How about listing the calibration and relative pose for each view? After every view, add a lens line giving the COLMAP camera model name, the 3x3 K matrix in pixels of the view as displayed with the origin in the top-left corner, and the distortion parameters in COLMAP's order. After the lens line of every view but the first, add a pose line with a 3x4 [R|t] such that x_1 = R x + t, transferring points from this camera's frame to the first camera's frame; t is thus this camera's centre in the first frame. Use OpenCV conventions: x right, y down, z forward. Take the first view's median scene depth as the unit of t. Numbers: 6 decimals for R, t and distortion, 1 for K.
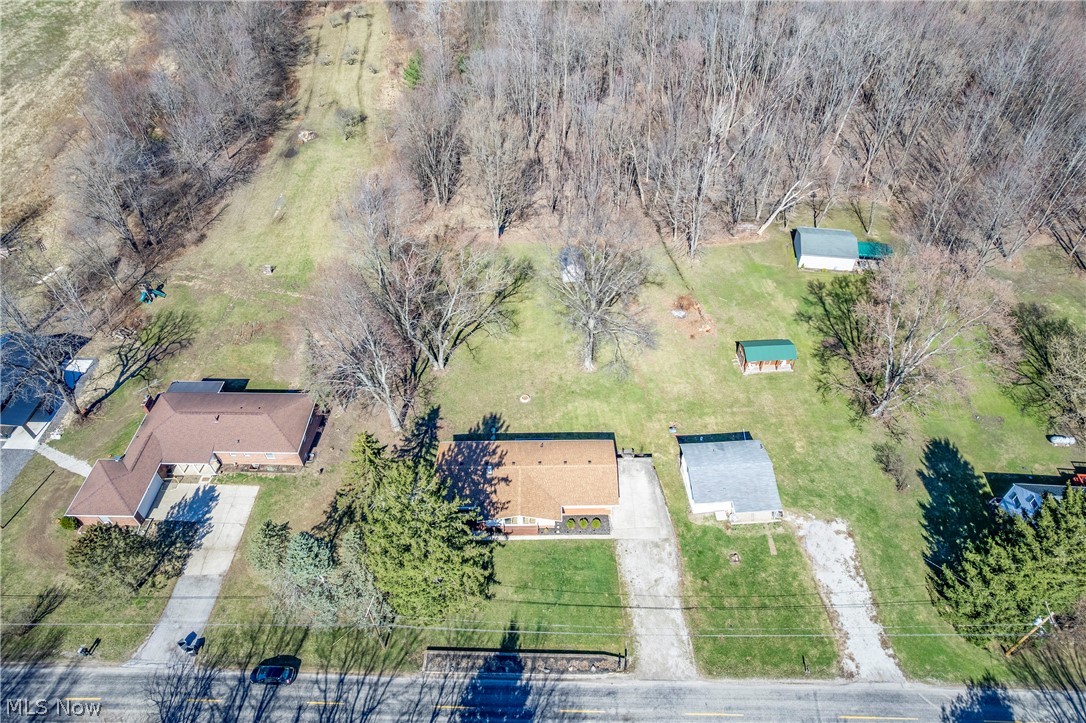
lens RADIAL K [[690.0, 0, 543.0], [0, 690.0, 361.5], [0, 0, 1]] dist [0.005181, 0.001322]
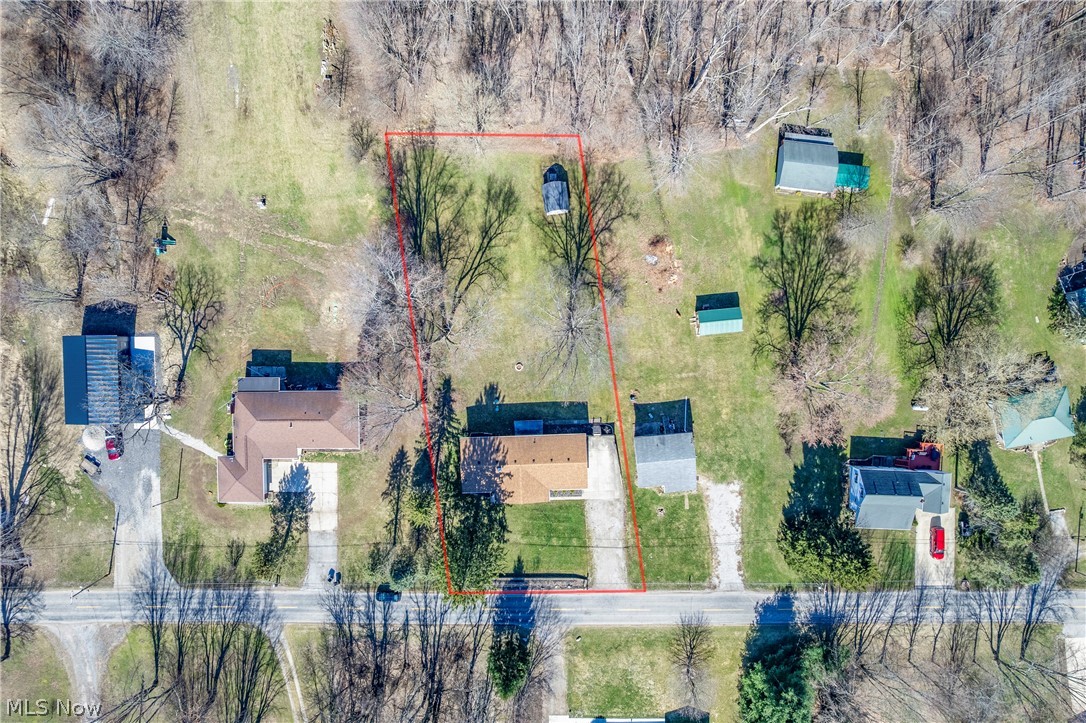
lens RADIAL K [[690.0, 0, 543.0], [0, 690.0, 361.5], [0, 0, 1]] dist [0.005181, 0.001322]
pose [[0.999318, -0.035883, -0.008714, 0.037562], [0.031418, 0.702286, 0.711201, -1.022953], [-0.019400, -0.710990, 0.702934, 0.152693]]
